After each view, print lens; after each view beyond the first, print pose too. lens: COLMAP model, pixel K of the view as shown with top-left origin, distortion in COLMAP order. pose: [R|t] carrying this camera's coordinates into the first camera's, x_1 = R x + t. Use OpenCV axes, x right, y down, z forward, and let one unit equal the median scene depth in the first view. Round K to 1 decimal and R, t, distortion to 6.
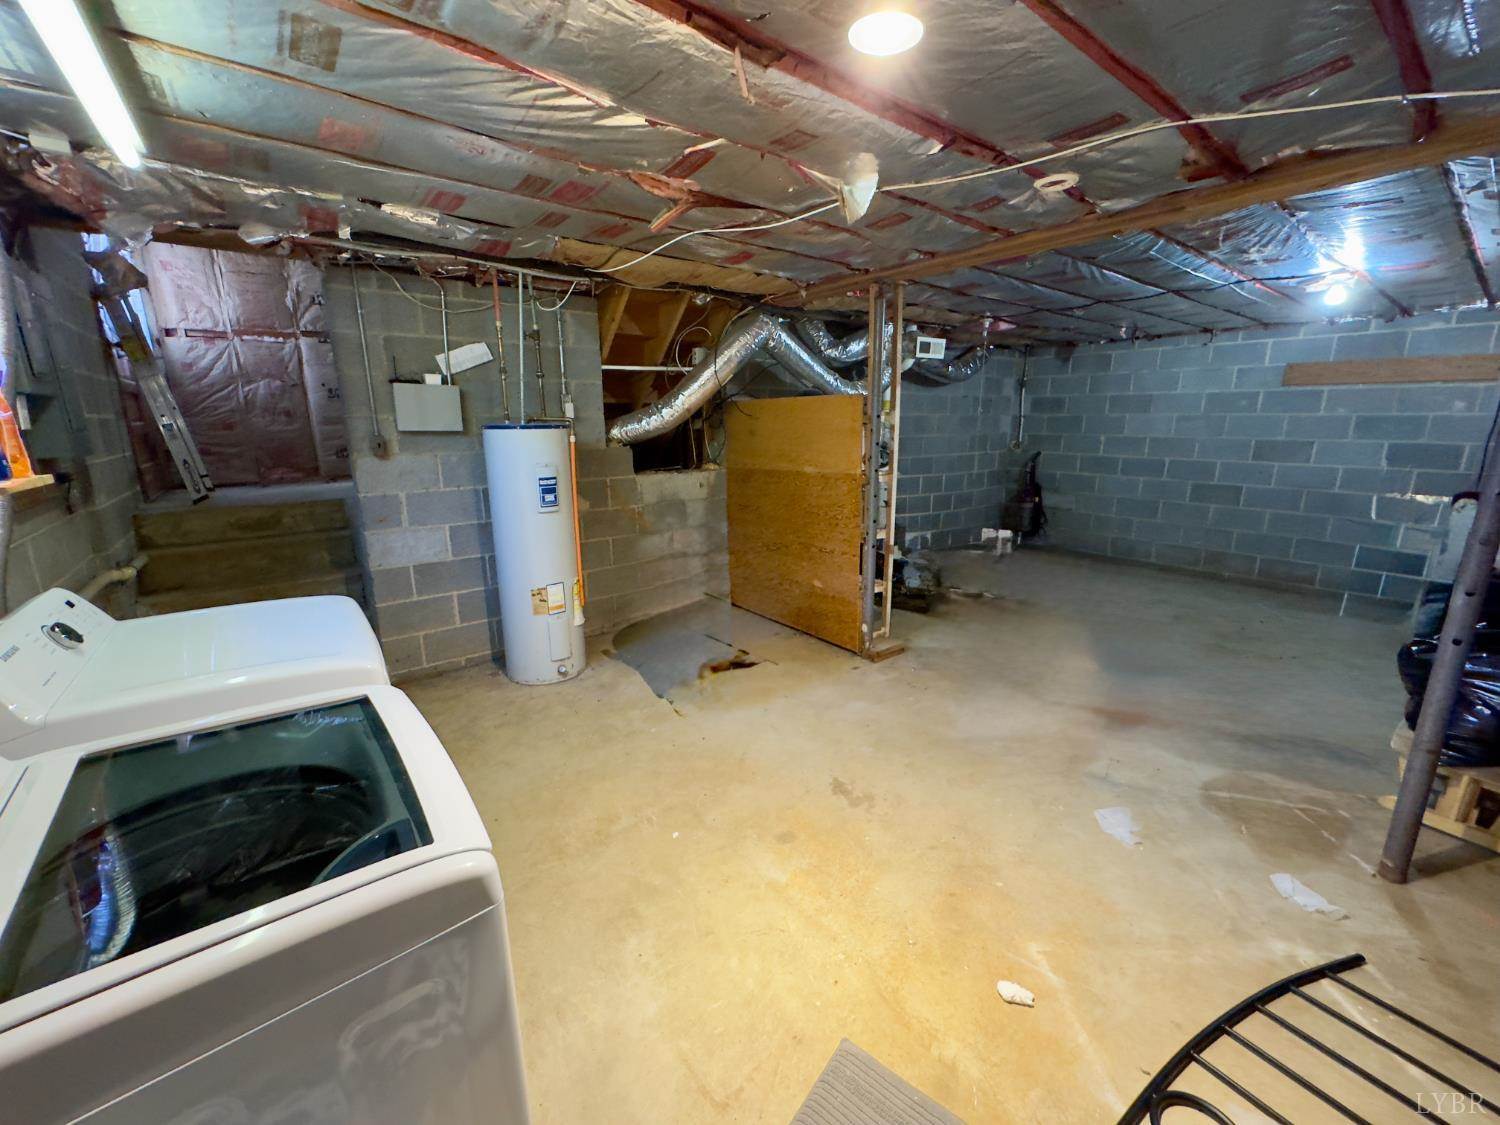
lens RADIAL K [[600.4, 0, 752.2], [0, 600.4, 560.4], [0, 0, 1]] dist [-0.002297, -0.000251]
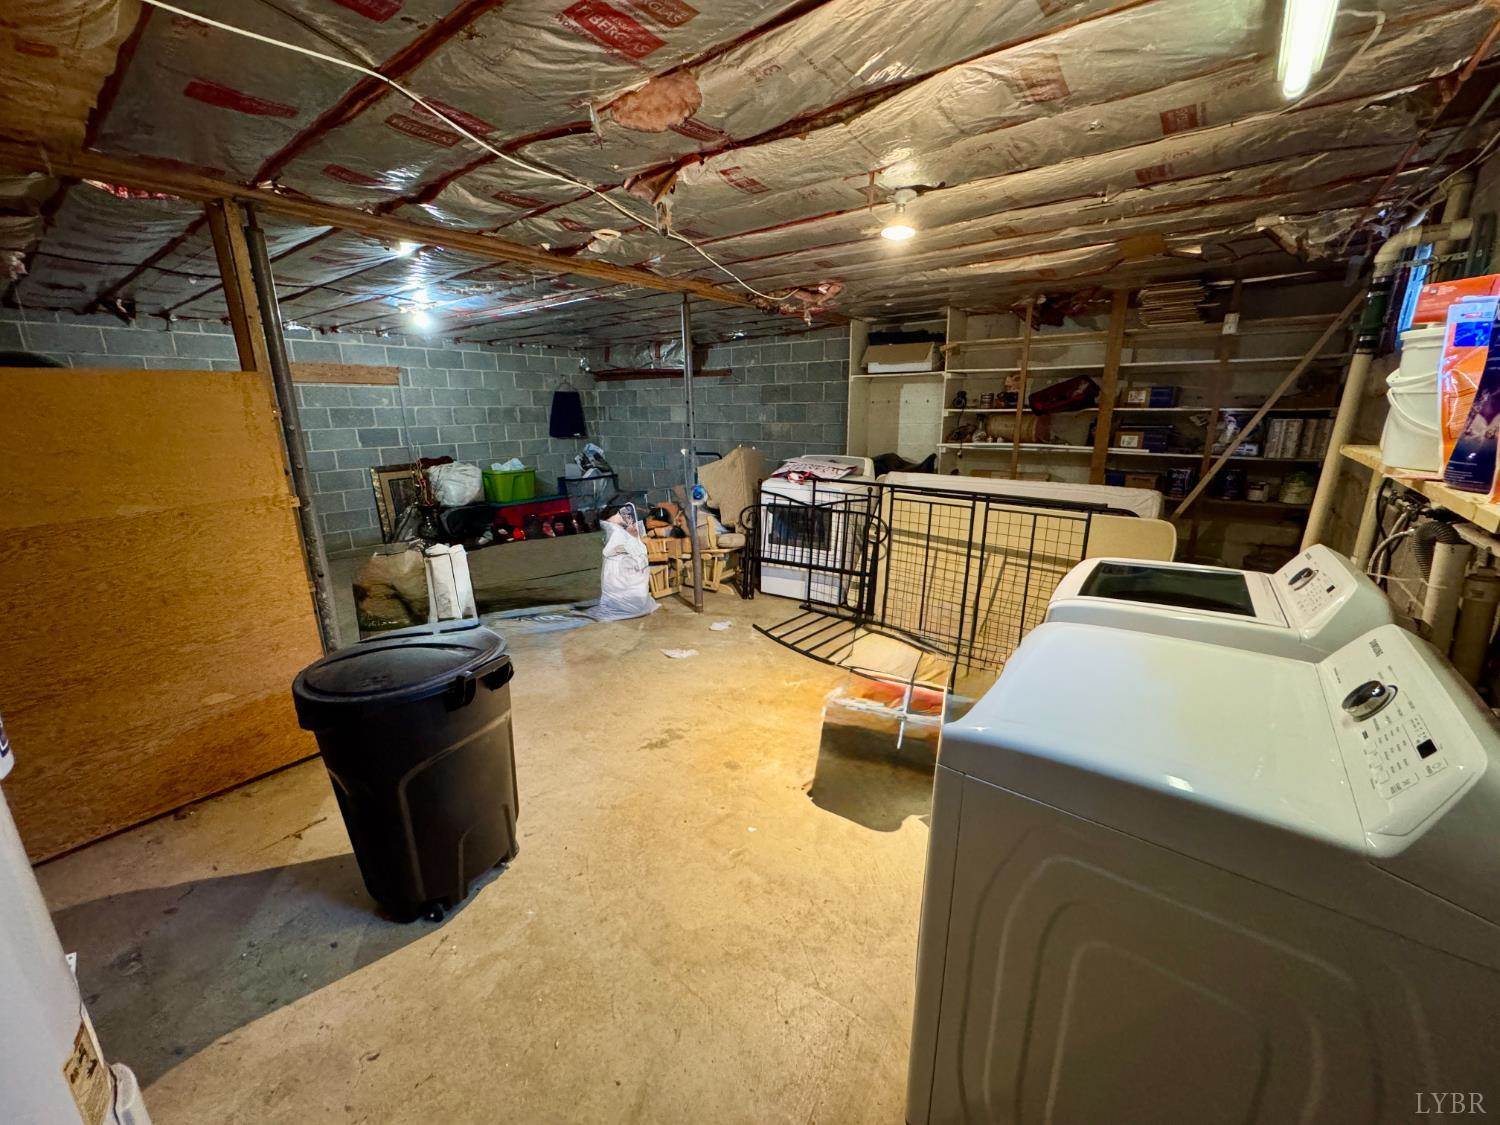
lens RADIAL K [[600.4, 0, 748.7], [0, 600.4, 564.8], [0, 0, 1]] dist [-0.002297, -0.000251]
pose [[-0.243723, -0.244135, 0.938615, -0.877565], [0.237646, 0.923261, 0.301849, -0.223428], [-0.940278, 0.296625, -0.167002, 0.968602]]
